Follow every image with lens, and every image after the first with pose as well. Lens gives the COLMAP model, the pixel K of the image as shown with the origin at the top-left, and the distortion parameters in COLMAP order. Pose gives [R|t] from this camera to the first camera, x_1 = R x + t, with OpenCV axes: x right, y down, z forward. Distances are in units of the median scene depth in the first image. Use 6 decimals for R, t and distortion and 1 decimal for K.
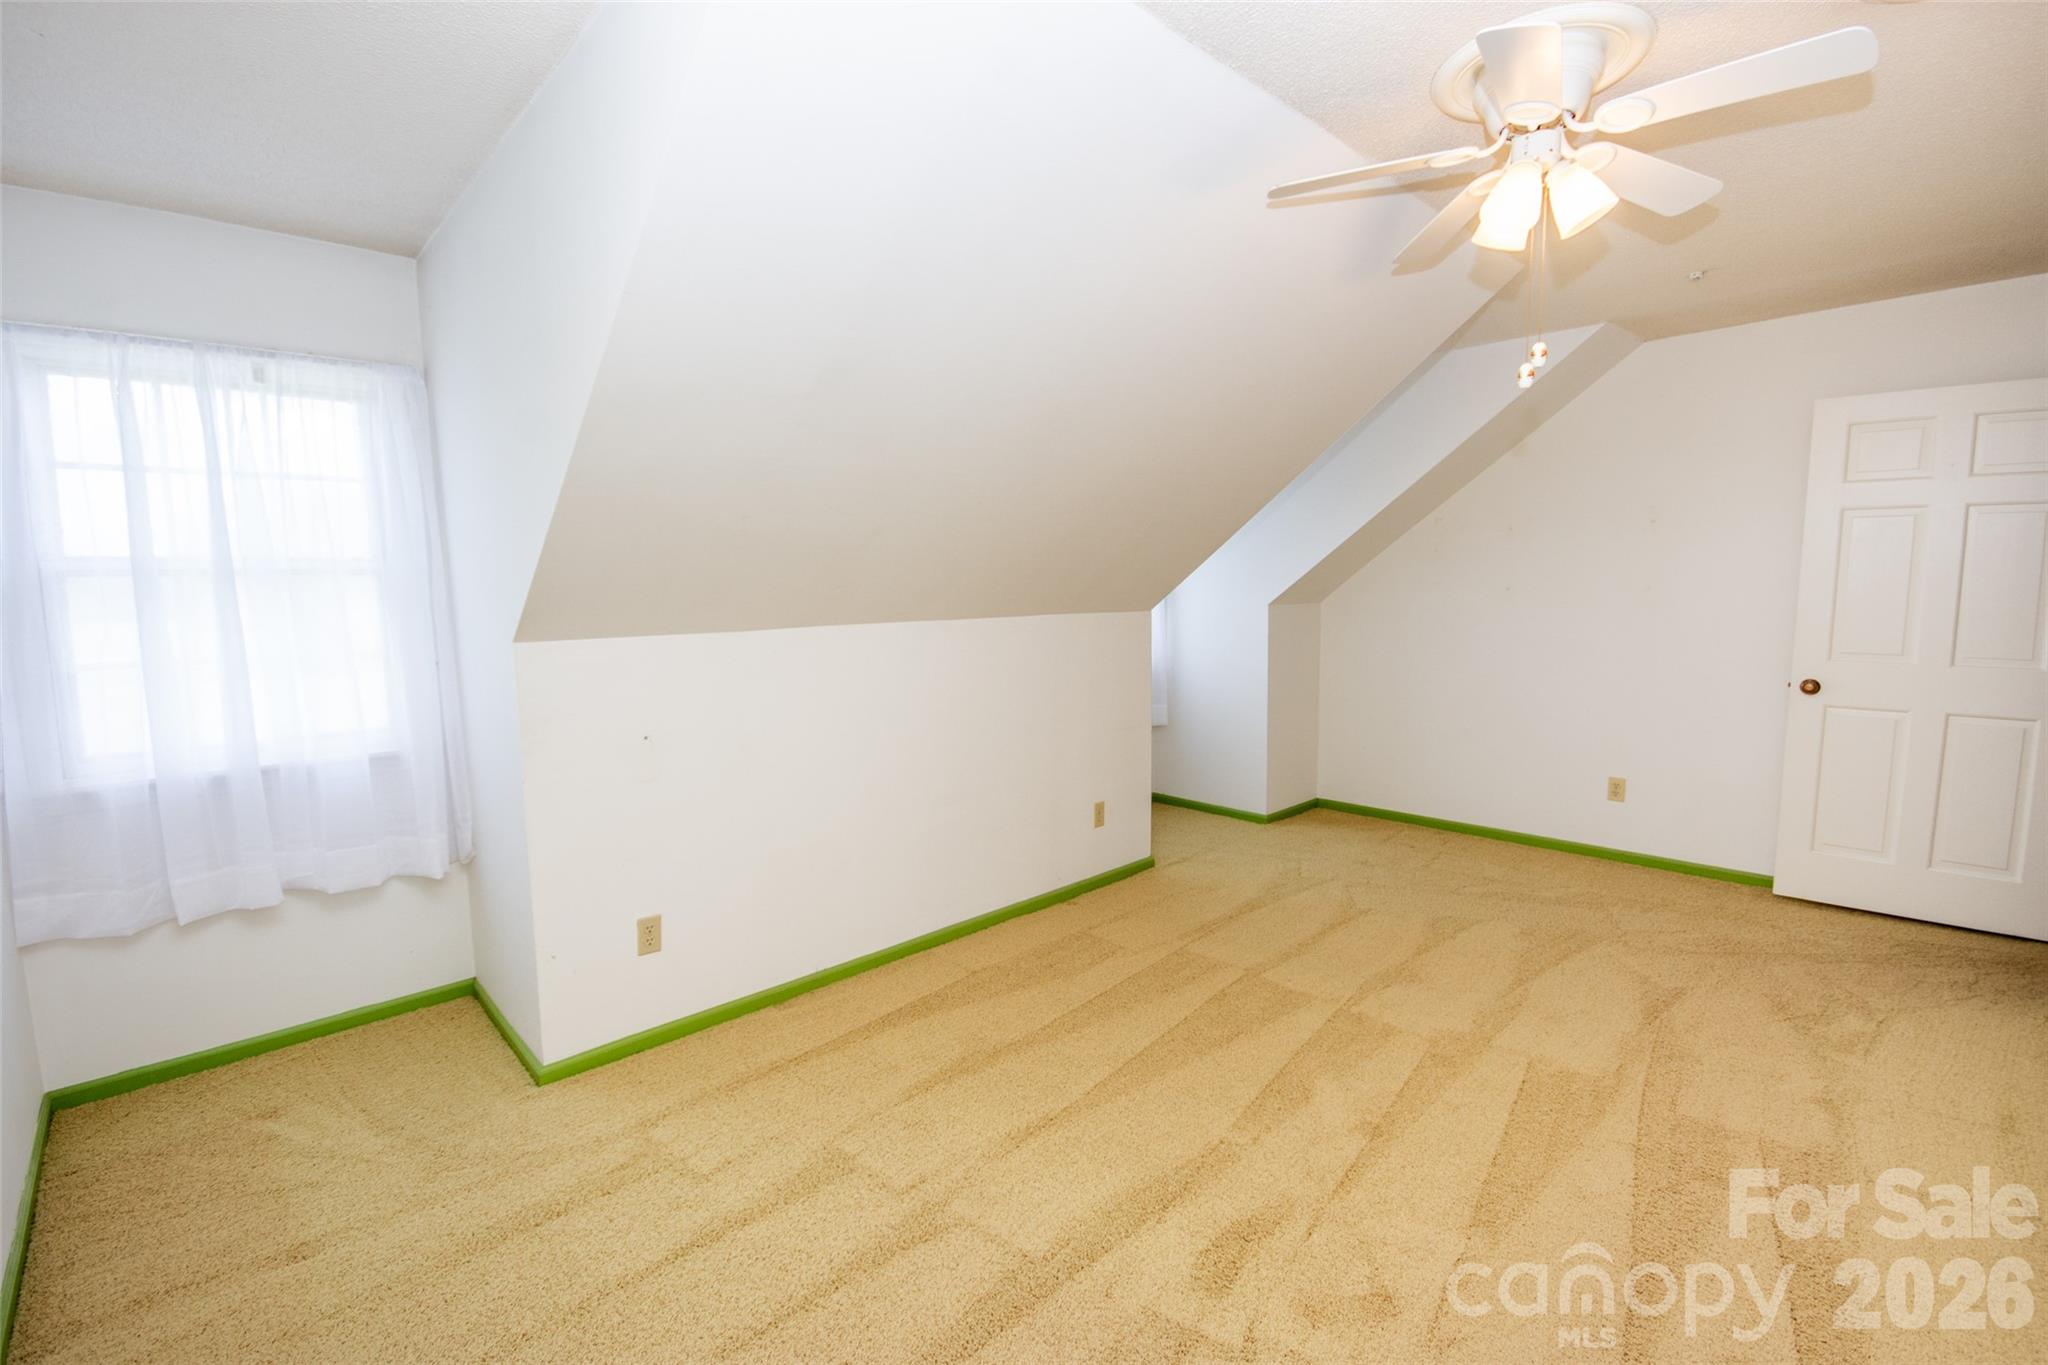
lens RADIAL K [[915.3, 0, 1019.4], [0, 915.3, 684.9], [0, 0, 1]] dist [-0.014500, -0.000333]
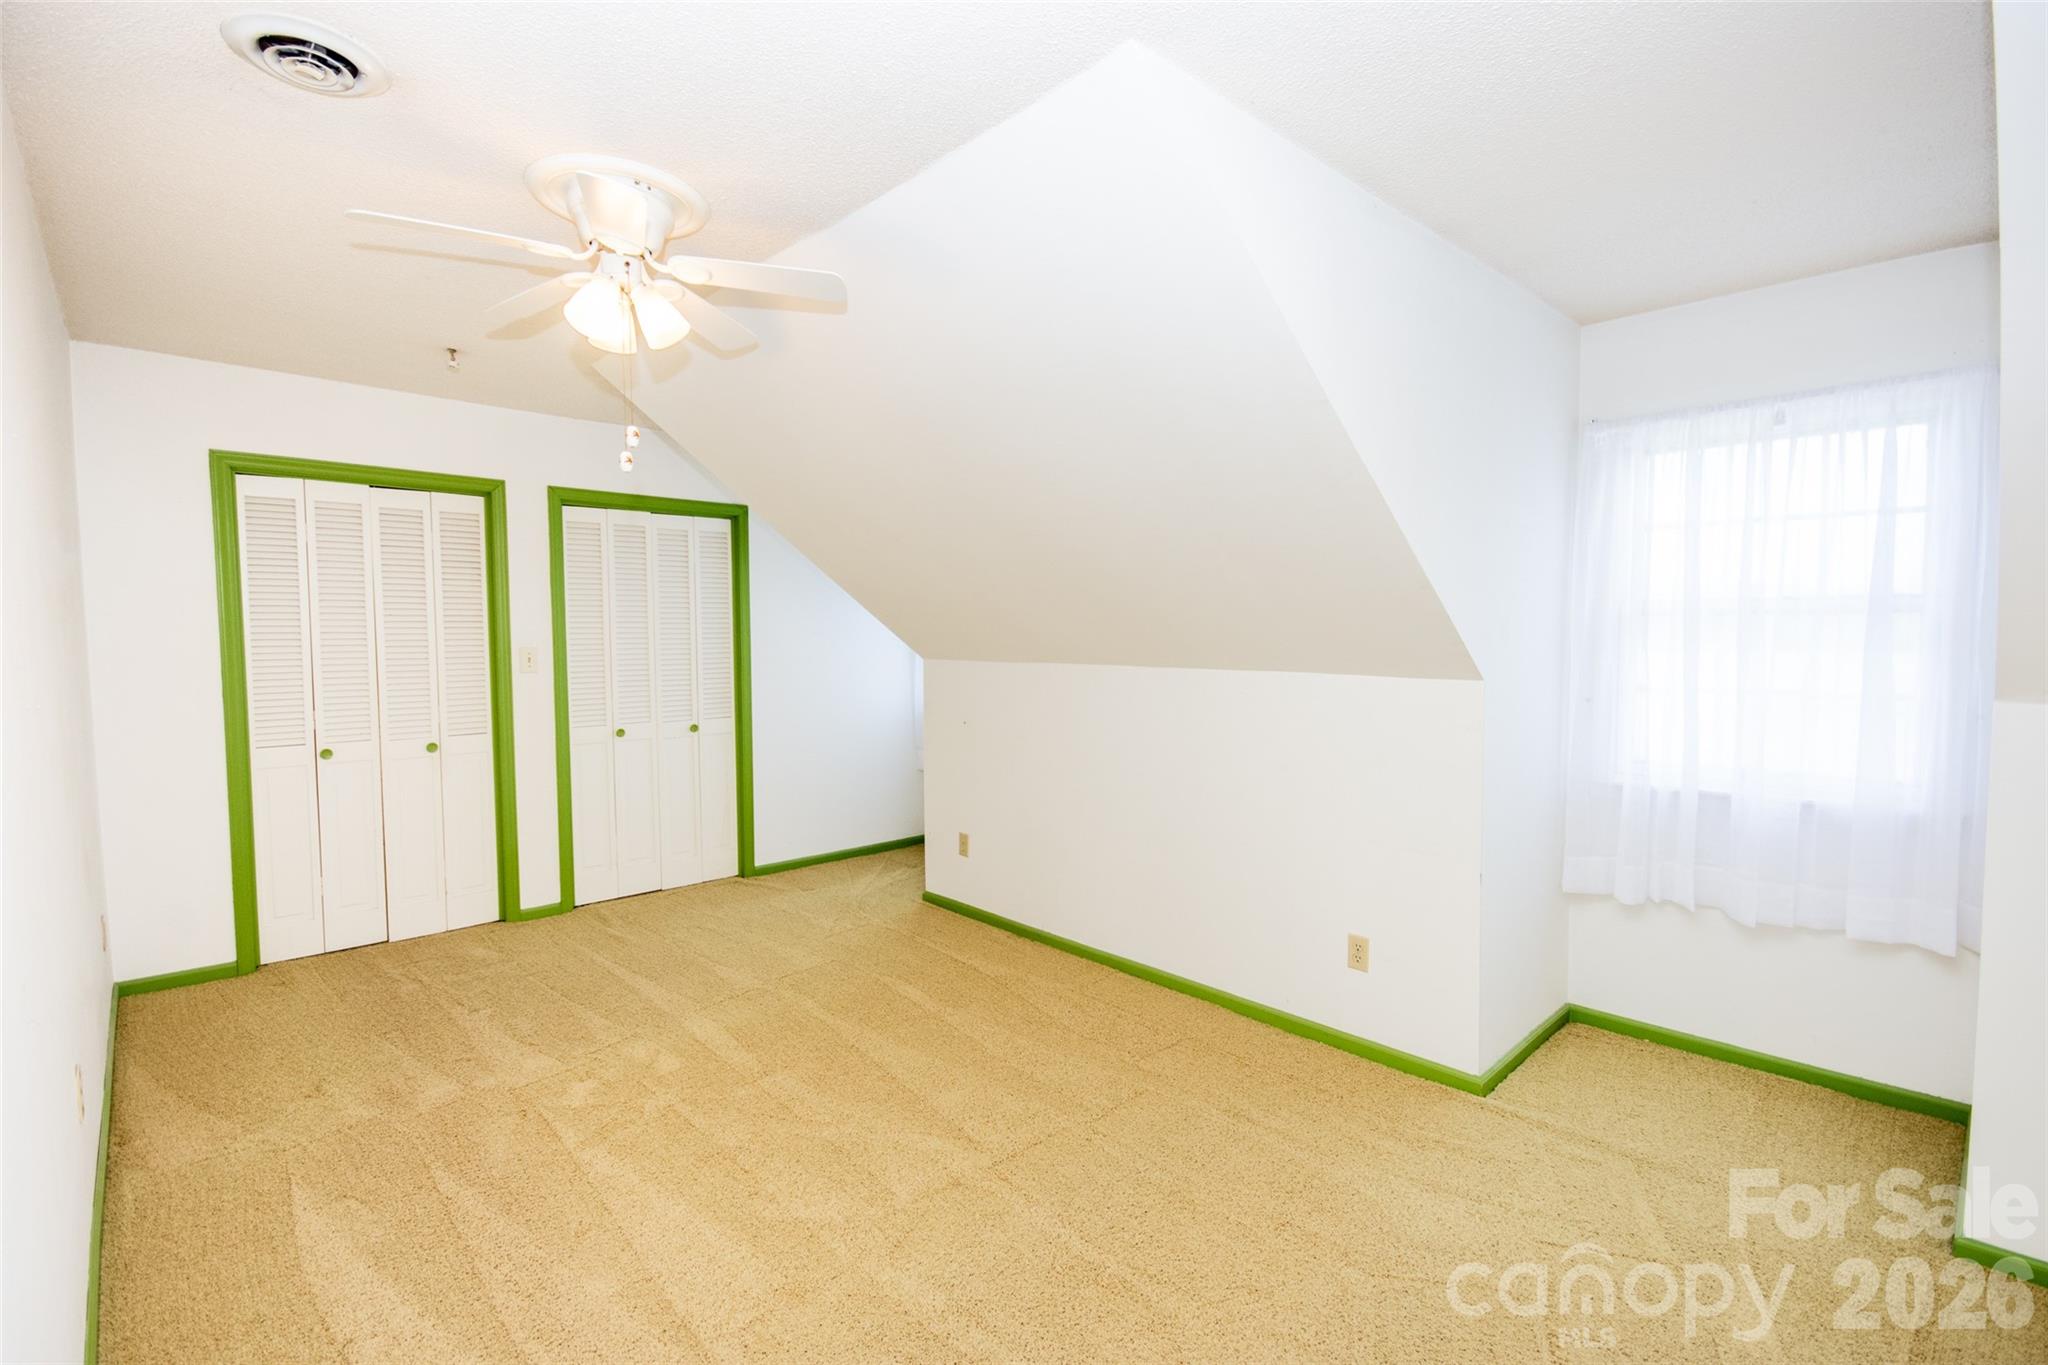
lens RADIAL K [[899.7, 0, 1024.0], [0, 899.7, 682.5], [0, 0, 1]] dist [-0.045021, -0.000006]
pose [[-0.006275, 0.076039, -0.997085, 0.184968], [-0.112793, 0.990688, 0.076261, -0.023199], [0.993599, 0.112943, 0.002360, 0.168121]]
